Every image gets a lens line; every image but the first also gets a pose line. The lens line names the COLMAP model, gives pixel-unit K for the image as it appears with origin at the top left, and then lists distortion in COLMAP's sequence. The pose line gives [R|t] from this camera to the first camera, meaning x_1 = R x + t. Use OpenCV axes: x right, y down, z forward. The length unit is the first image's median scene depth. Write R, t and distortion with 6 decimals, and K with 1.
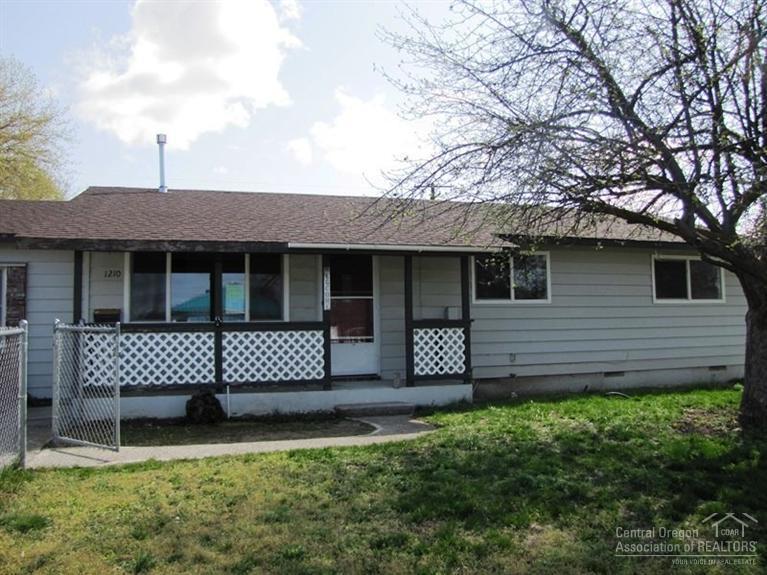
lens RADIAL K [[634.9, 0, 383.5], [0, 634.9, 287.5], [0, 0, 1]] dist [-0.200153, 0.164655]
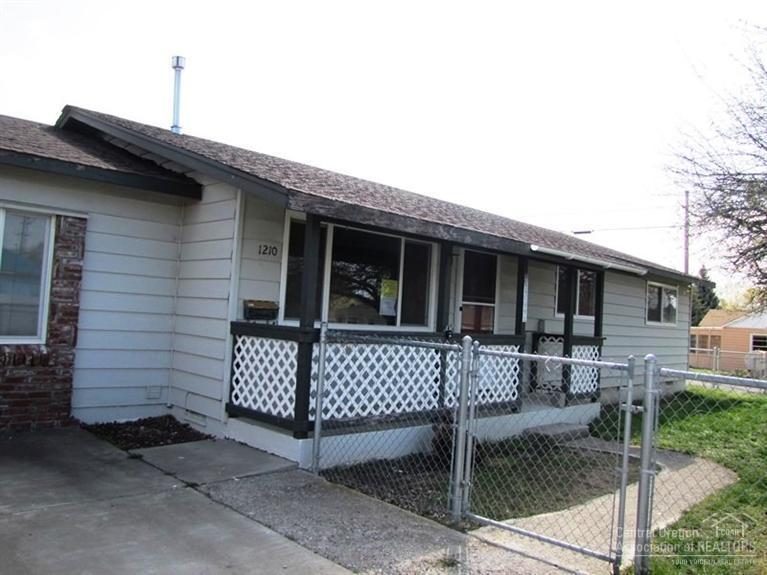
lens RADIAL K [[634.9, 0, 383.5], [0, 634.9, 287.5], [0, 0, 1]] dist [-0.200153, 0.164655]
pose [[0.886364, 0.087386, 0.454667, -0.607454], [-0.097558, 0.995229, -0.001094, 0.007547], [-0.452594, -0.043387, 0.890661, 0.289788]]
